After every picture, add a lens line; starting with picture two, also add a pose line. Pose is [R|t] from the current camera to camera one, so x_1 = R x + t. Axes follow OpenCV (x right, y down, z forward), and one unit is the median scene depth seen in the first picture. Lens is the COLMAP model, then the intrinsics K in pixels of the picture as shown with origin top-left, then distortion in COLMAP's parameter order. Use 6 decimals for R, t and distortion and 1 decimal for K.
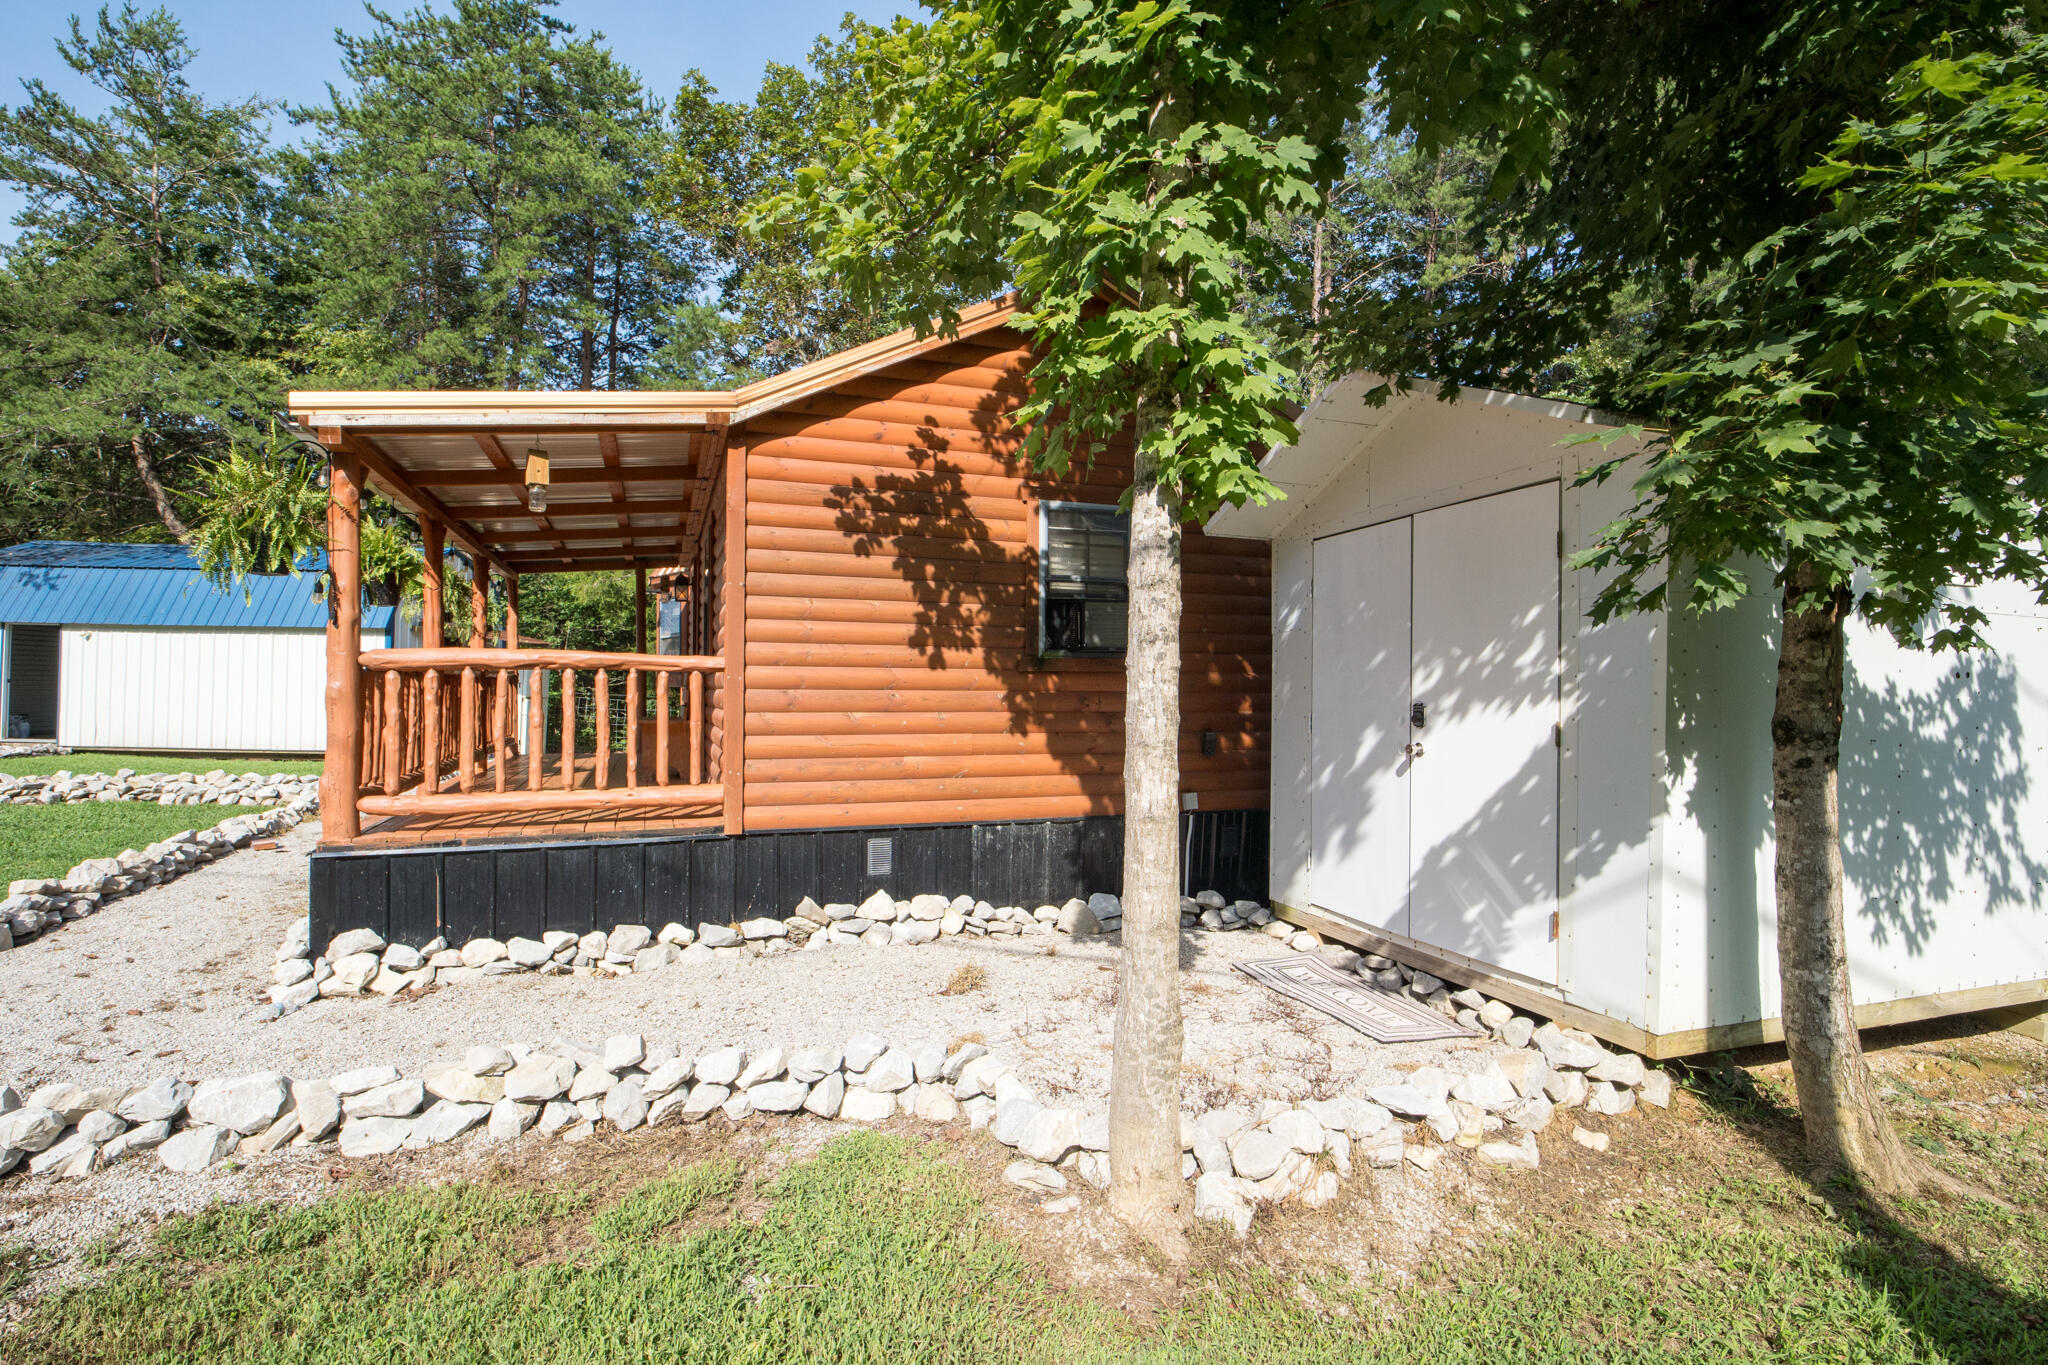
lens RADIAL K [[973.6, 0, 1021.0], [0, 973.6, 678.6], [0, 0, 1]] dist [0.009229, -0.013335]
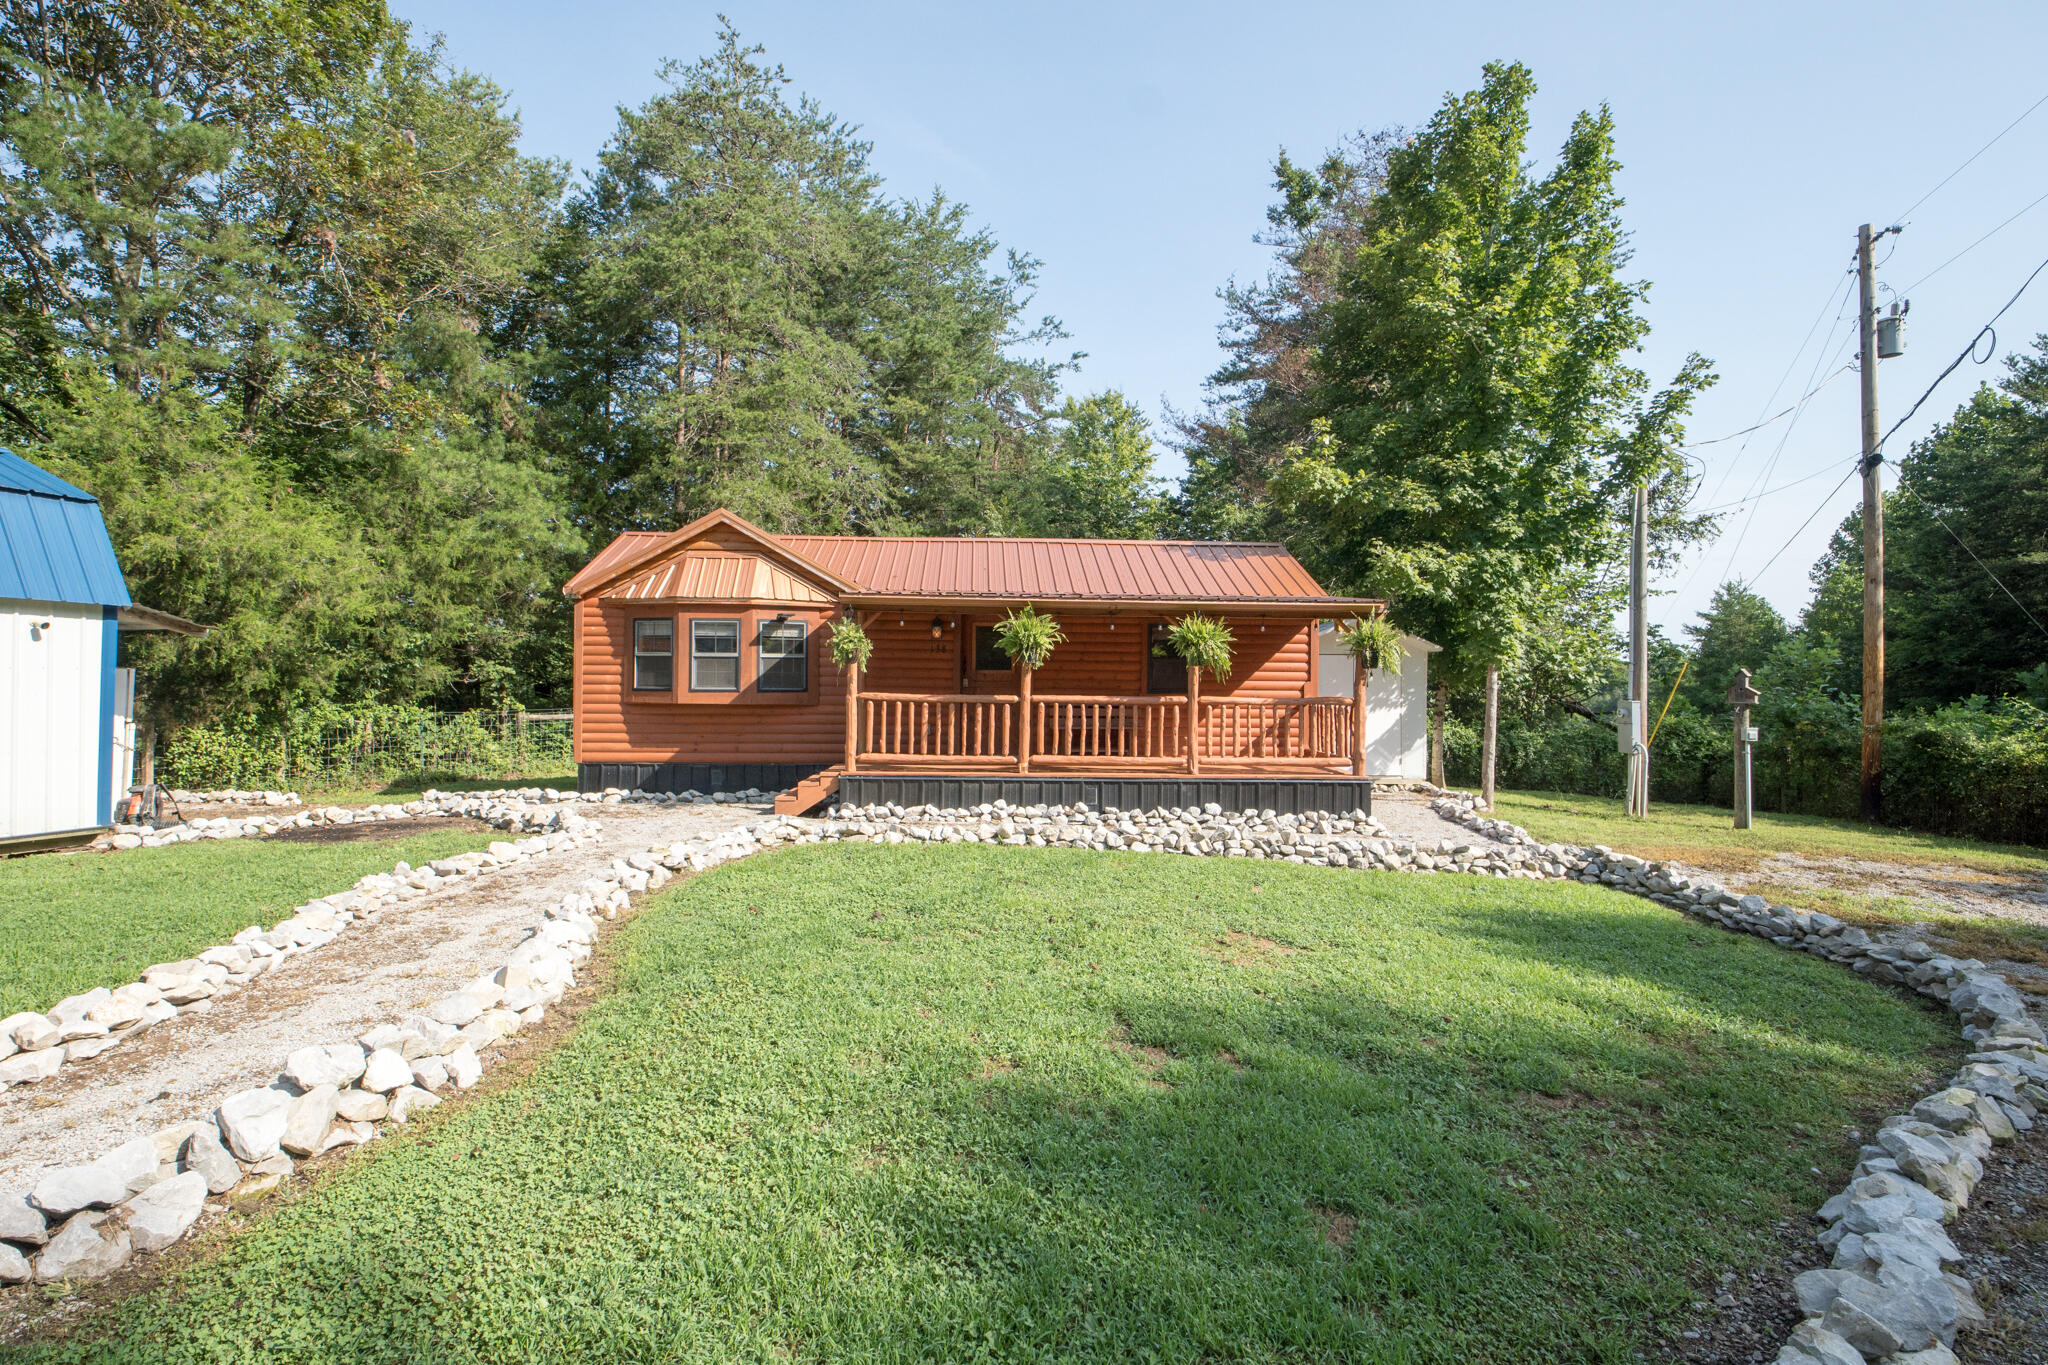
lens RADIAL K [[973.6, 0, 1023.8], [0, 973.6, 674.4], [0, 0, 1]] dist [0.009229, -0.013335]
pose [[0.302577, 0.003285, 0.953119, -3.158298], [-0.021228, 0.999769, 0.003293, -0.079515], [-0.952888, -0.021229, 0.302577, 1.023030]]
